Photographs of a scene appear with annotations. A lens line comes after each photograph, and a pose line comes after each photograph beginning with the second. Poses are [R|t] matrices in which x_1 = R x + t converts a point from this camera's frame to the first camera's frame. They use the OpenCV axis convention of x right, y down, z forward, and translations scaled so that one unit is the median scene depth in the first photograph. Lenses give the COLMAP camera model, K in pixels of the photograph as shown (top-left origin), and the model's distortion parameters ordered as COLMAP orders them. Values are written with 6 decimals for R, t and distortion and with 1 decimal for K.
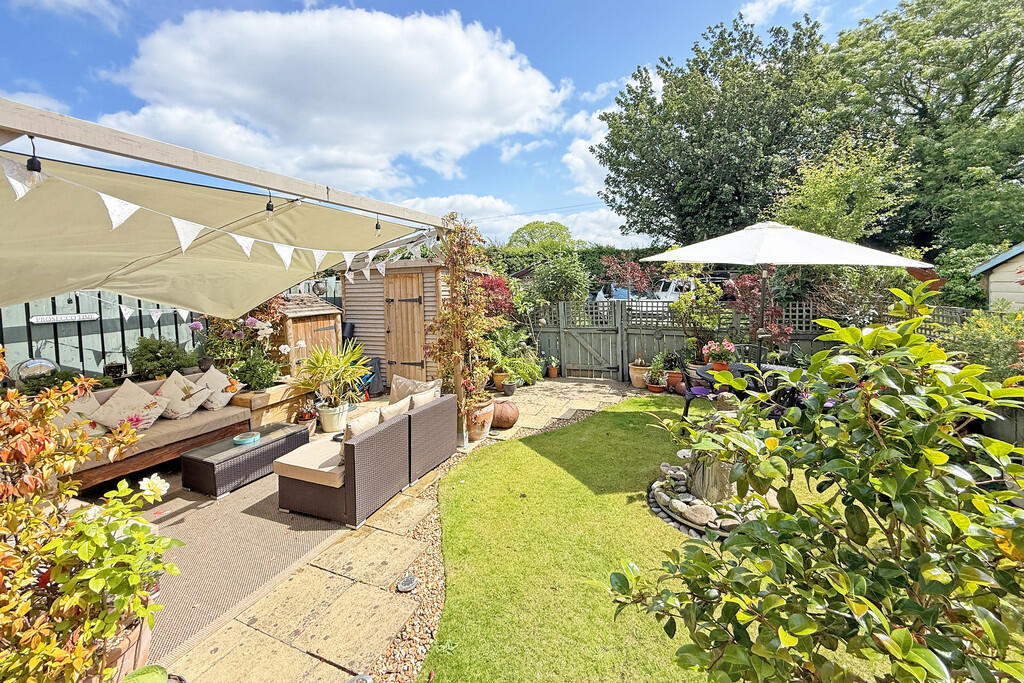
lens RADIAL K [[417.9, 0, 515.5], [0, 417.9, 322.4], [0, 0, 1]] dist [-0.000164, 0.000155]
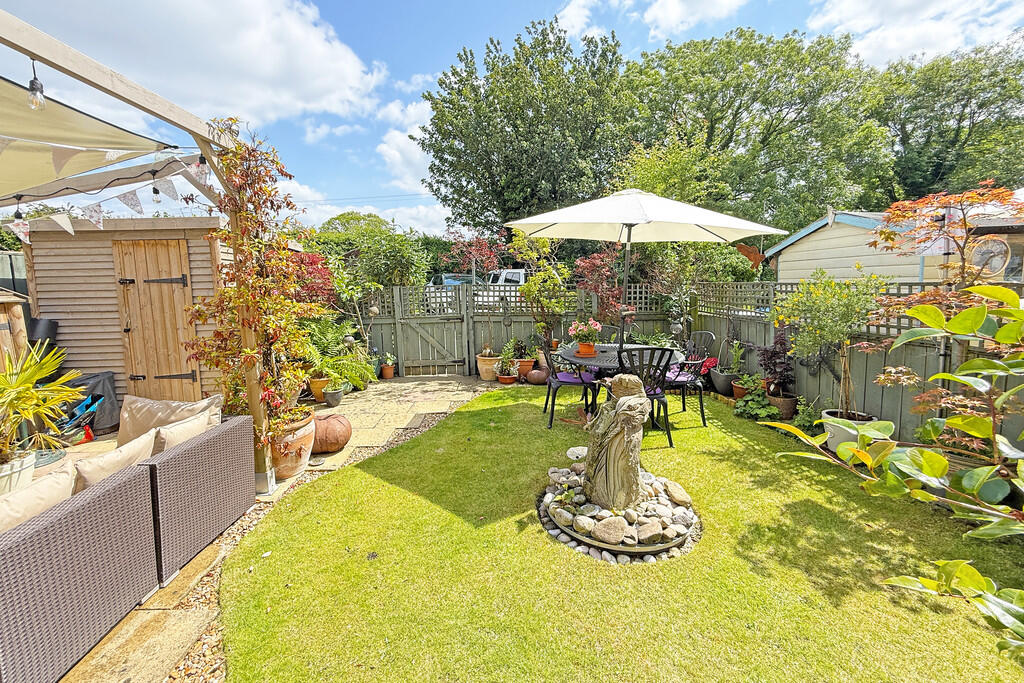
lens RADIAL K [[417.9, 0, 515.5], [0, 417.9, 322.4], [0, 0, 1]] dist [-0.000164, 0.000155]
pose [[0.913212, -0.036564, 0.405841, -0.015423], [0.034444, 0.999328, 0.012528, 0.021036], [-0.406026, 0.002538, 0.913858, 0.150077]]
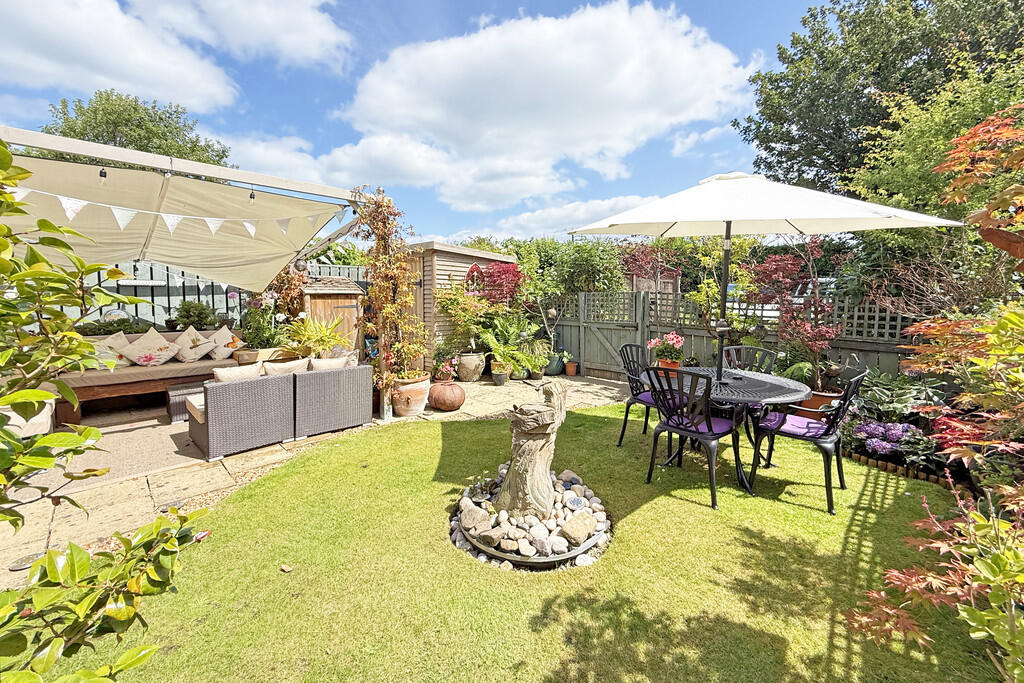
lens RADIAL K [[421.2, 0, 509.2], [0, 421.2, 345.8], [0, 0, 1]] dist [0.001286, 0.000131]
pose [[0.921311, 0.076441, -0.381238, 0.350504], [-0.061265, 0.996776, 0.051806, 0.030966], [0.383969, -0.024372, 0.923024, 0.114177]]
